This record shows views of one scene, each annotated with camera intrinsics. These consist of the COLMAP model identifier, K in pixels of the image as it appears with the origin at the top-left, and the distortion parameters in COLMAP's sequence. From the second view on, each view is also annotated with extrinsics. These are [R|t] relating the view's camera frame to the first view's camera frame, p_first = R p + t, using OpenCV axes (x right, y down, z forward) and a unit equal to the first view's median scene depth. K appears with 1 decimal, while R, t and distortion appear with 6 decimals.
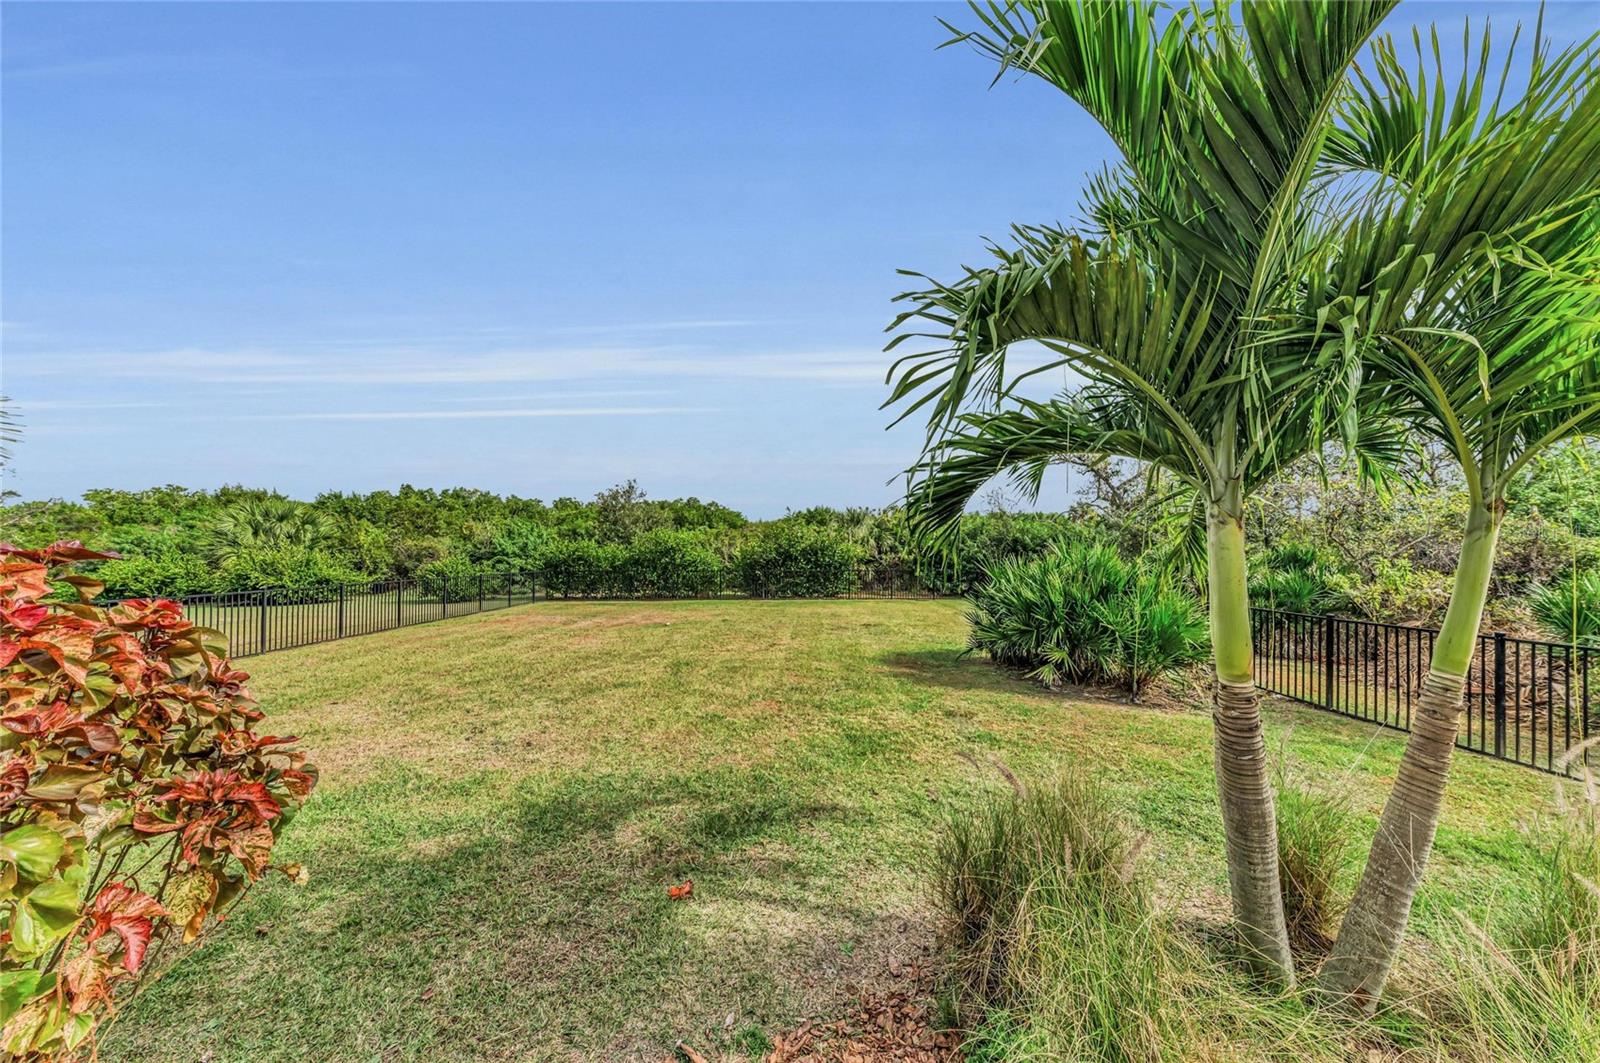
lens RADIAL K [[543.6, 0, 807.1], [0, 543.6, 532.4], [0, 0, 1]] dist [0.002692, 0.000059]
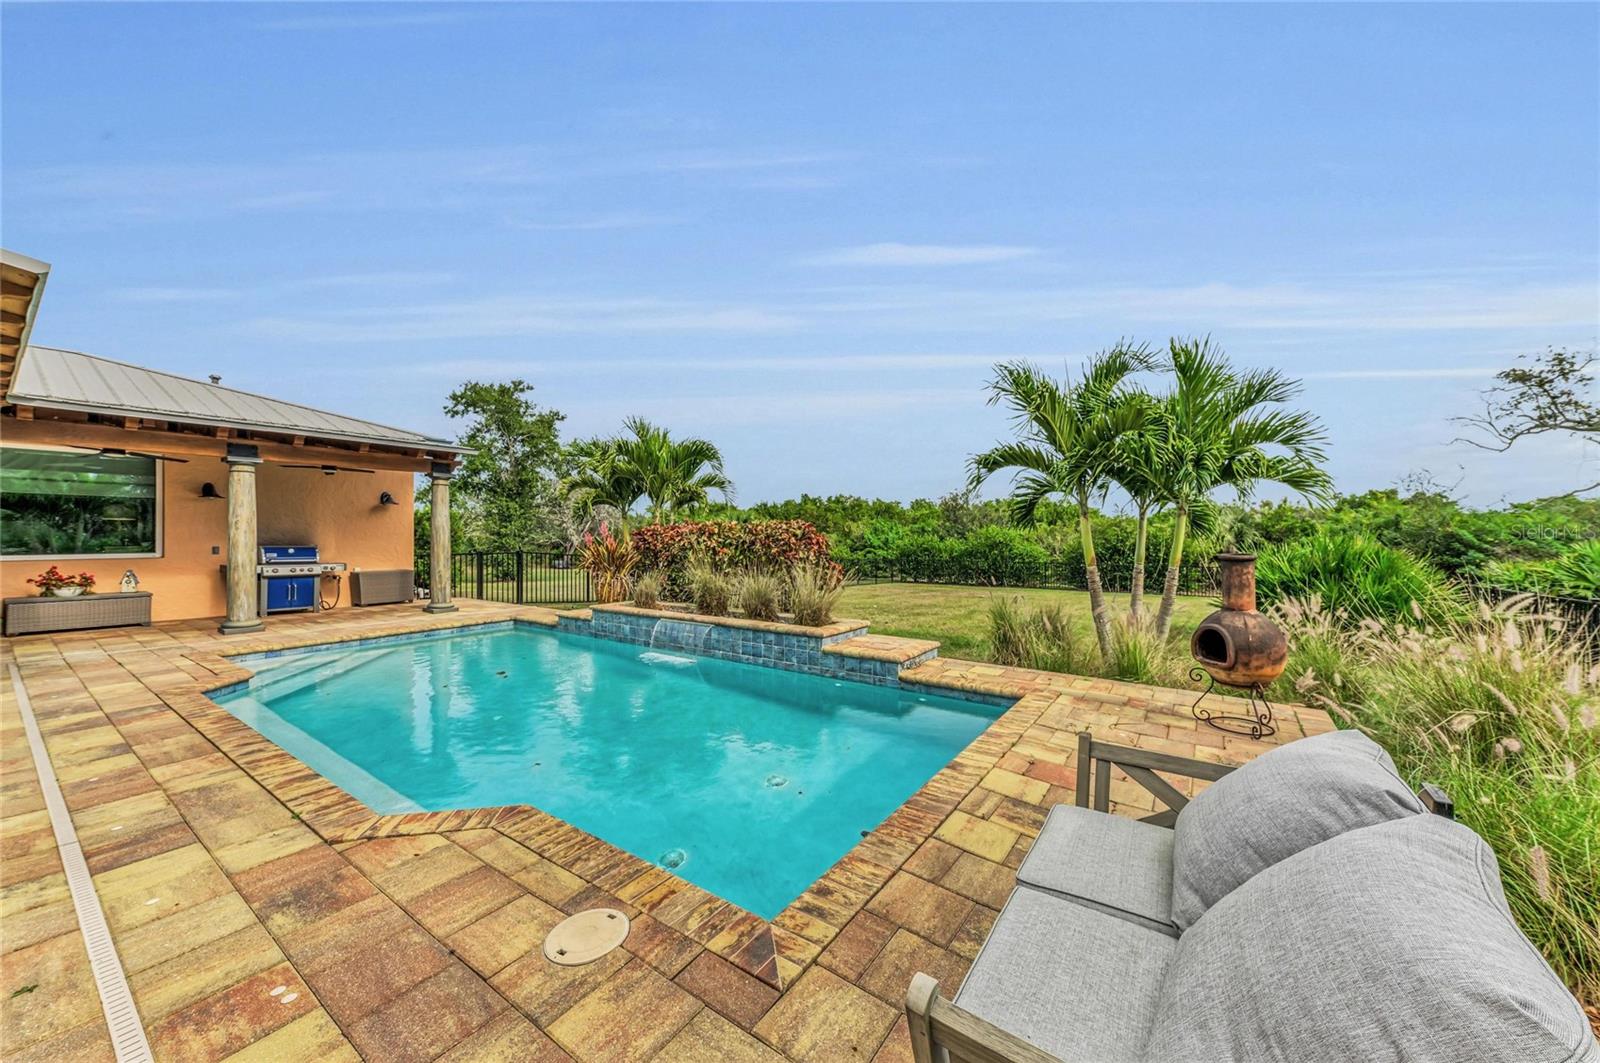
lens RADIAL K [[581.1, 0, 794.4], [0, 581.1, 534.4], [0, 0, 1]] dist [-0.001779, -0.000048]
pose [[0.803621, -0.001546, -0.595139, 0.110854], [0.004003, 0.999988, 0.002807, 0.006165], [0.595128, -0.004638, 0.803618, -0.208066]]
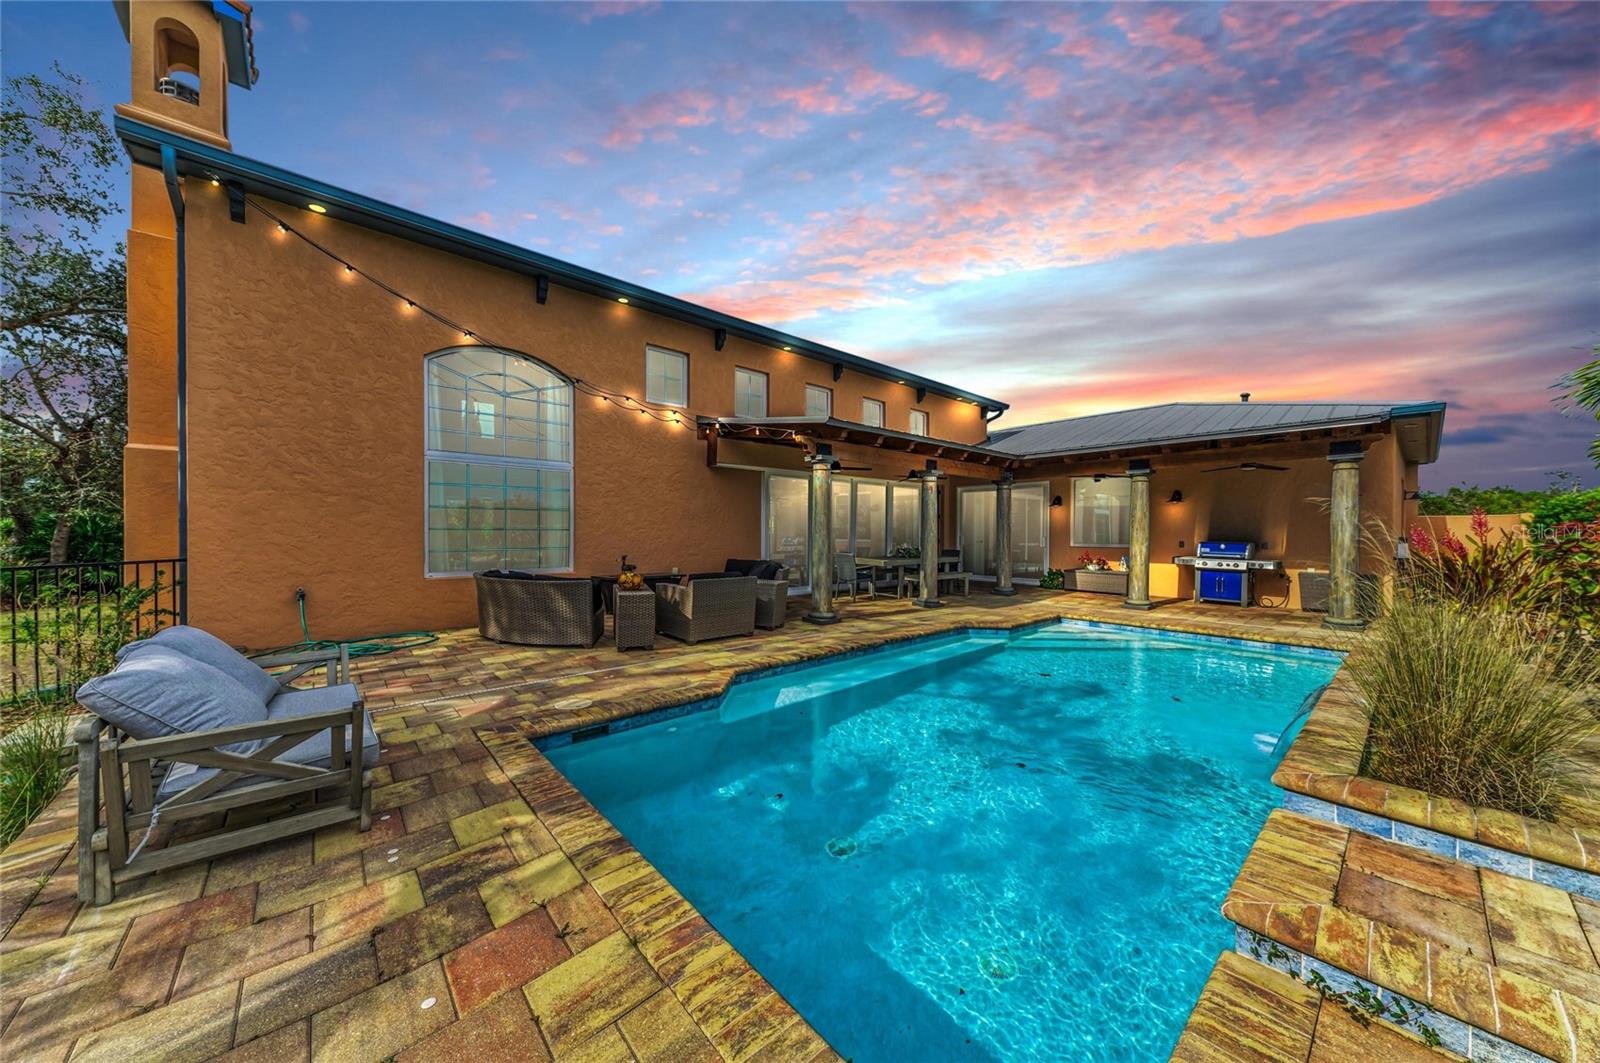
lens RADIAL K [[543.6, 0, 792.1], [0, 543.6, 527.7], [0, 0, 1]] dist [0.002692, 0.000059]
pose [[-0.759147, -0.007523, -0.650876, 0.020269], [-0.011384, 0.999934, 0.001720, 0.006477], [0.650820, 0.008715, -0.759182, 1.381008]]
